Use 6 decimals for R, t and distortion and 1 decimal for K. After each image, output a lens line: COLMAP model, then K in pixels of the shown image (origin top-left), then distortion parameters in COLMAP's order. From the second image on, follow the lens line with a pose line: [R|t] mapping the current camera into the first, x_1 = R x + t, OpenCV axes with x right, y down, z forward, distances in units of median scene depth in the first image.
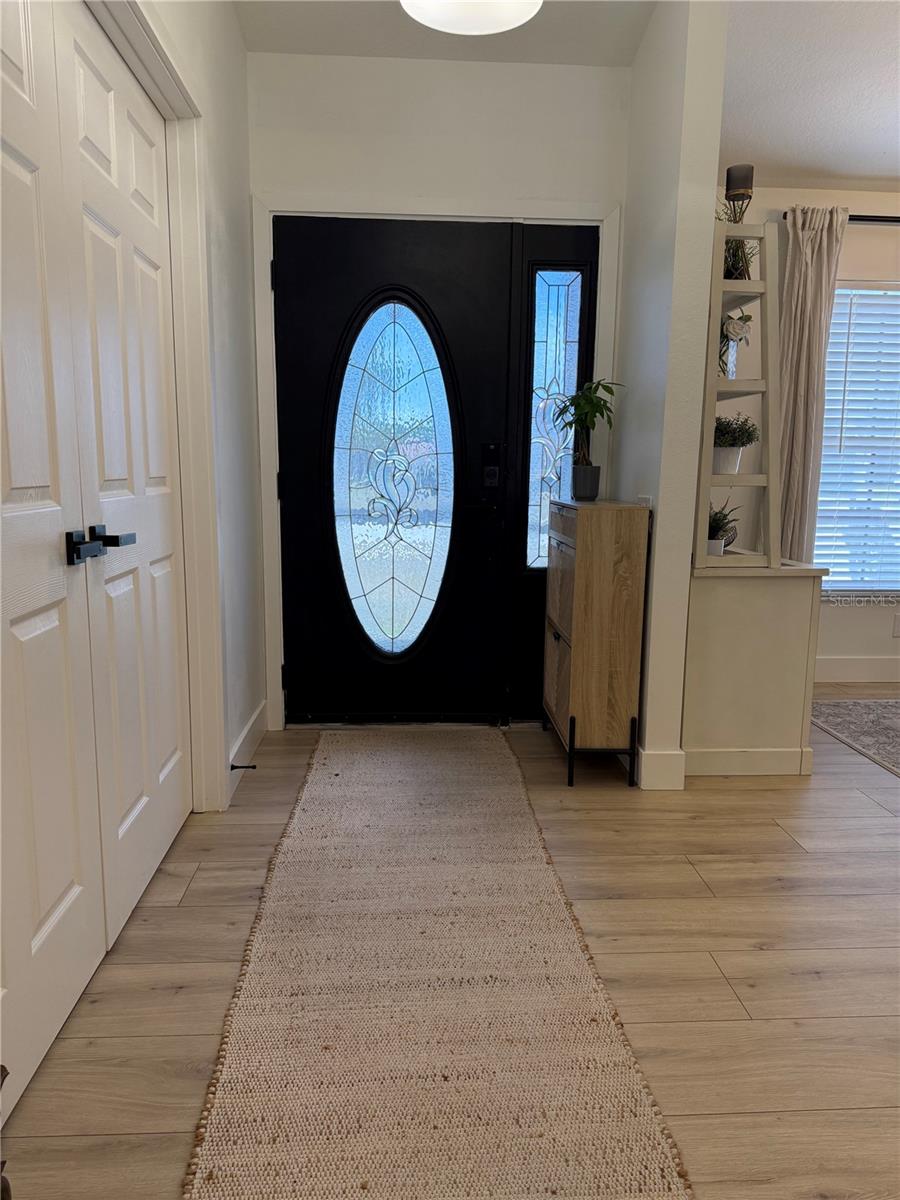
lens RADIAL K [[848.1, 0, 447.3], [0, 848.1, 600.6], [0, 0, 1]] dist [0.058436, -0.073709]
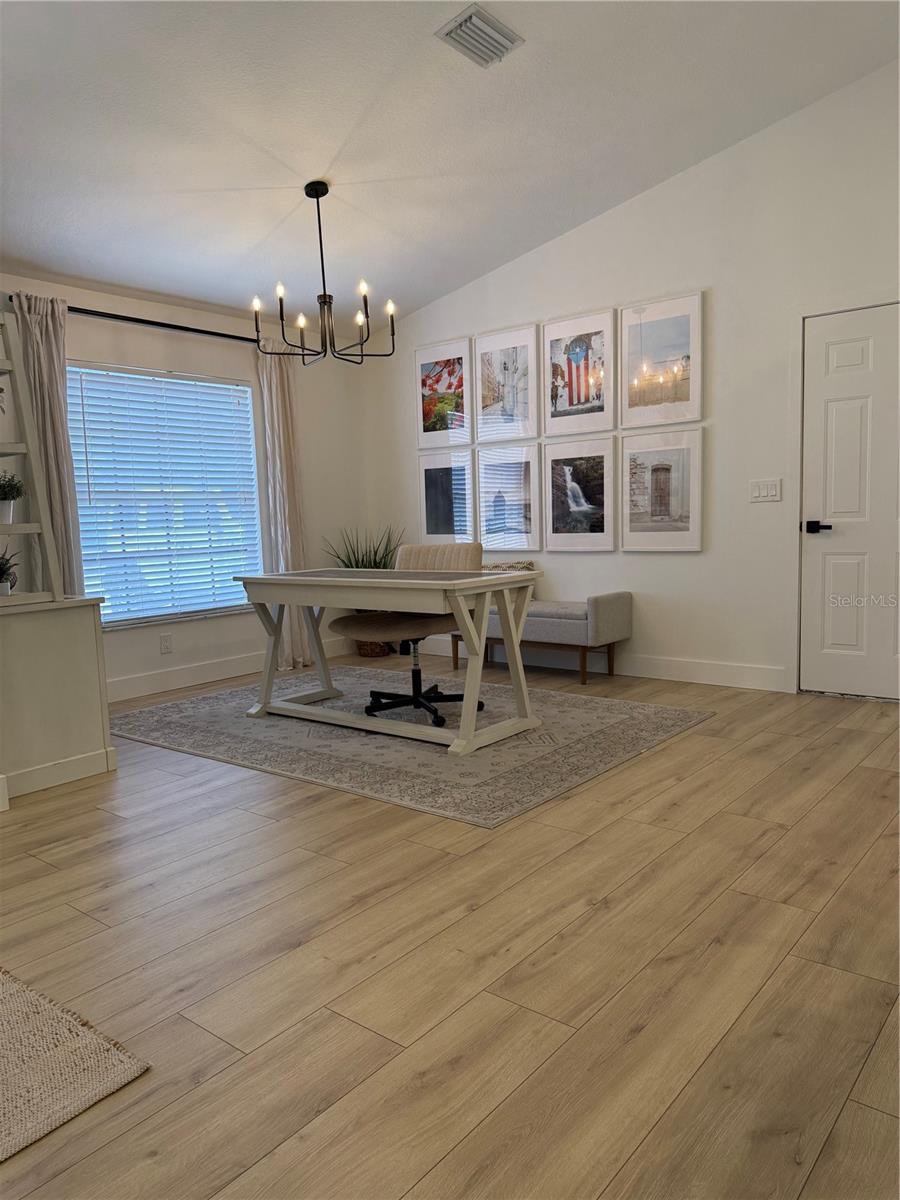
lens RADIAL K [[848.1, 0, 448.8], [0, 848.1, 600.9], [0, 0, 1]] dist [0.058436, -0.073709]
pose [[0.675327, -0.112748, 0.728849, -0.114265], [0.159866, 0.987128, 0.004575, 0.041667], [-0.719983, 0.113428, 0.684659, -0.192765]]
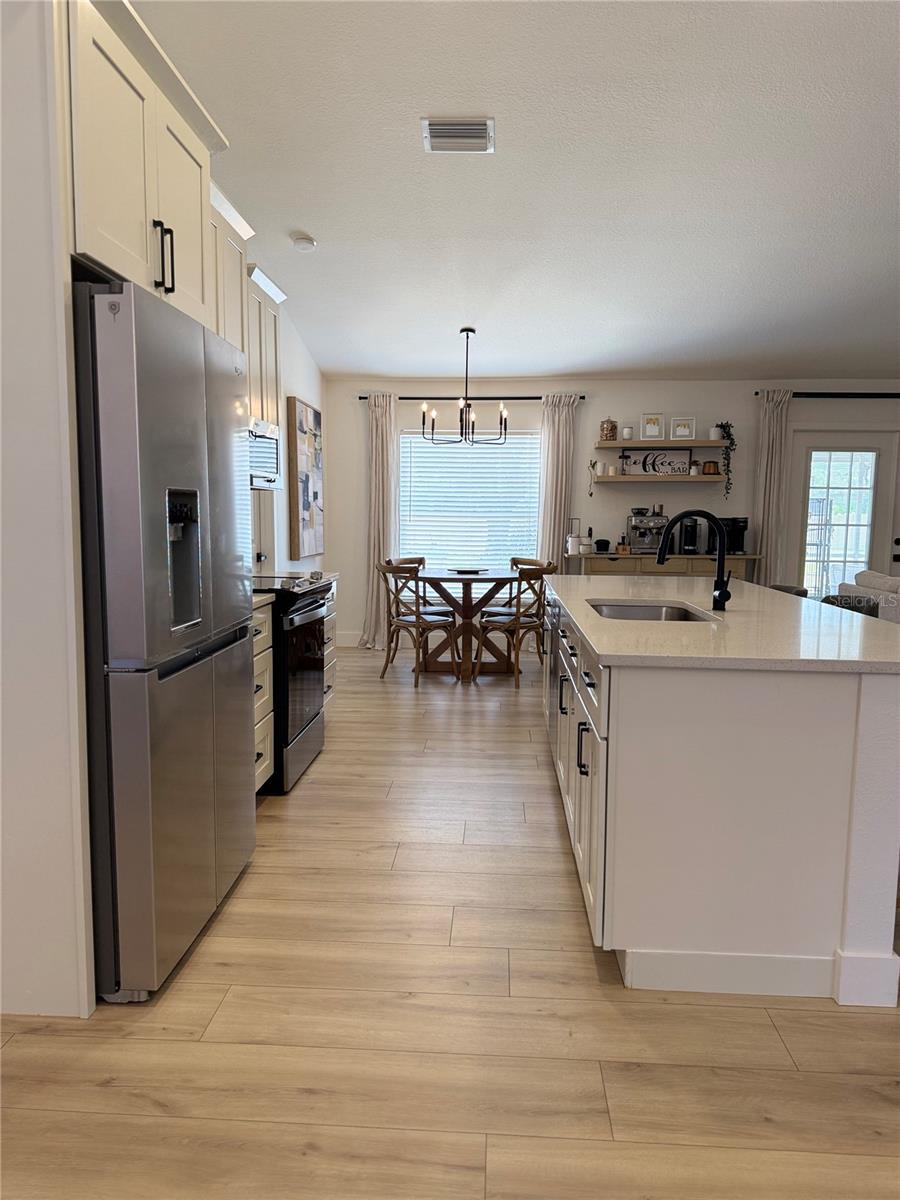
lens RADIAL K [[848.1, 0, 451.2], [0, 848.1, 607.1], [0, 0, 1]] dist [0.058436, -0.073709]
pose [[-0.993371, -0.036702, 0.108933, 0.594621], [-0.006101, 0.963158, 0.268867, -0.130484], [-0.114788, 0.266420, -0.956997, 0.579055]]
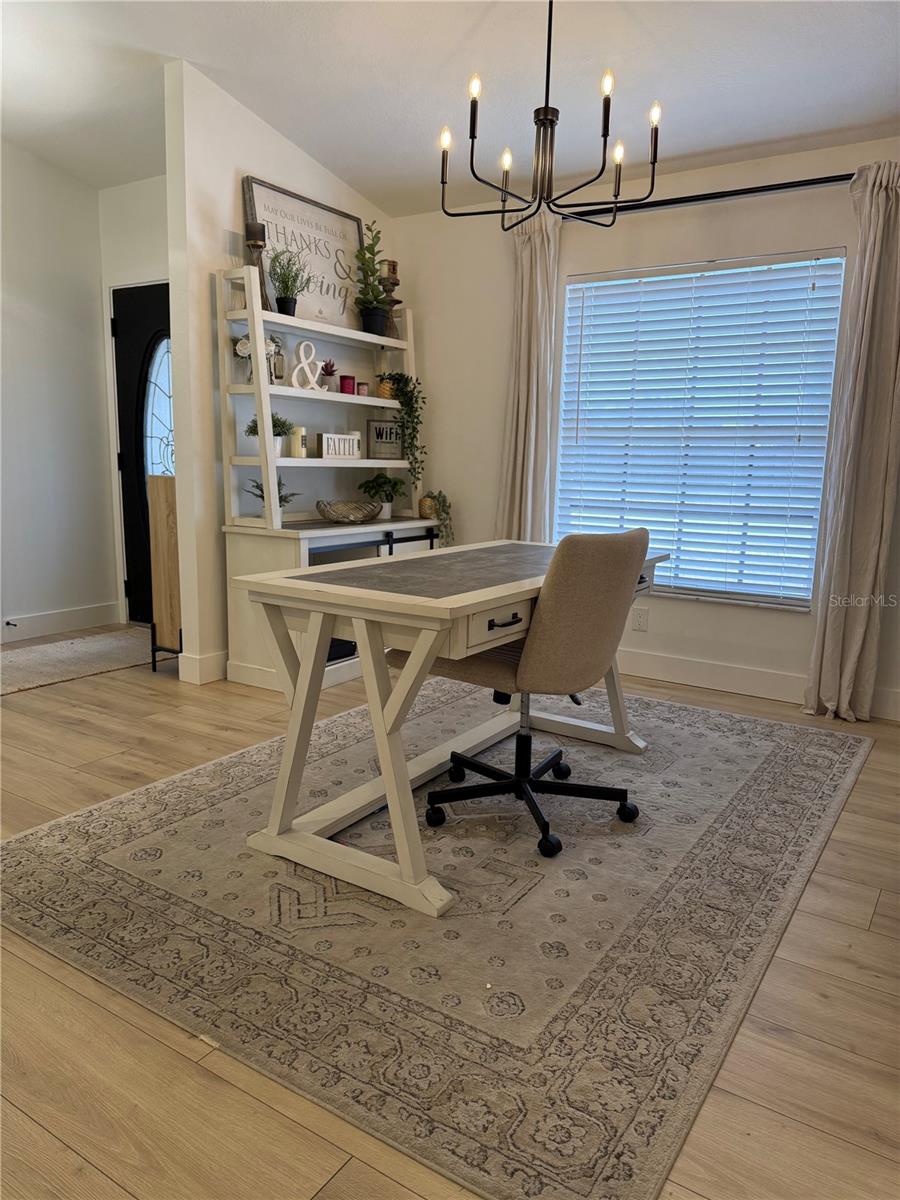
lens RADIAL K [[848.1, 0, 436.9], [0, 848.1, 598.8], [0, 0, 1]] dist [0.058436, -0.073709]
pose [[0.800015, 0.107457, -0.590278, 1.373493], [-0.105948, 0.993672, 0.037300, -0.008467], [0.590551, 0.032698, 0.806338, 0.114053]]
